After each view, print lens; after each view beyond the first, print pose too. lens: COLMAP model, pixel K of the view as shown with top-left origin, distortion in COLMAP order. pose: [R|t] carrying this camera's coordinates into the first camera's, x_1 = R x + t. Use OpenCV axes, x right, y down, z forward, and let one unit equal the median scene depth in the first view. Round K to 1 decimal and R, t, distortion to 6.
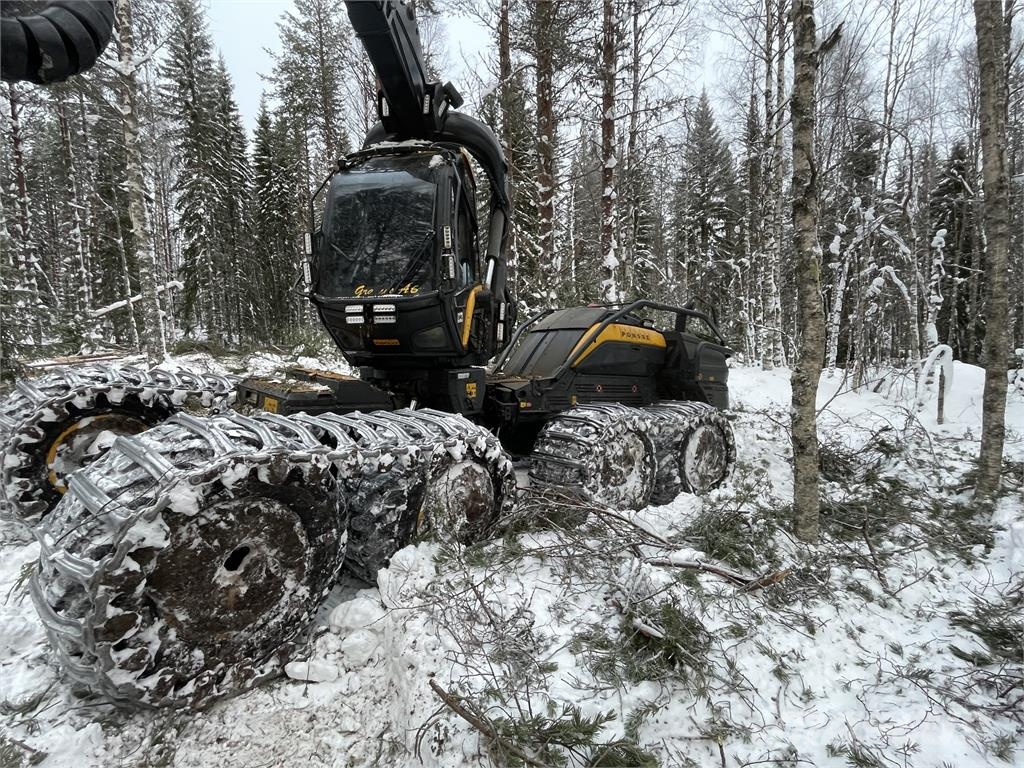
lens RADIAL K [[598.9, 0, 519.2], [0, 598.9, 379.8], [0, 0, 1]] dist [-0.002101, -0.001777]
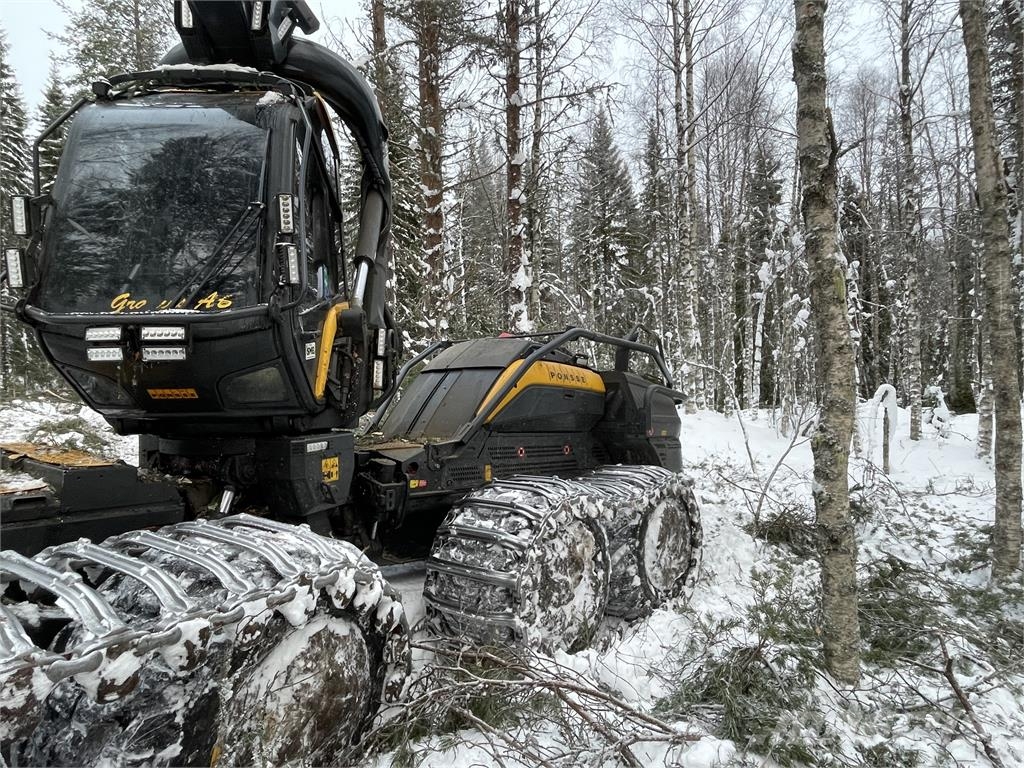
lens RADIAL K [[598.9, 0, 519.2], [0, 598.9, 379.8], [0, 0, 1]] dist [-0.002101, -0.001777]
pose [[0.978178, -0.006324, 0.207672, -0.014813], [0.018690, 0.998163, -0.057638, -0.029290], [-0.206925, 0.060262, 0.976499, 0.297895]]
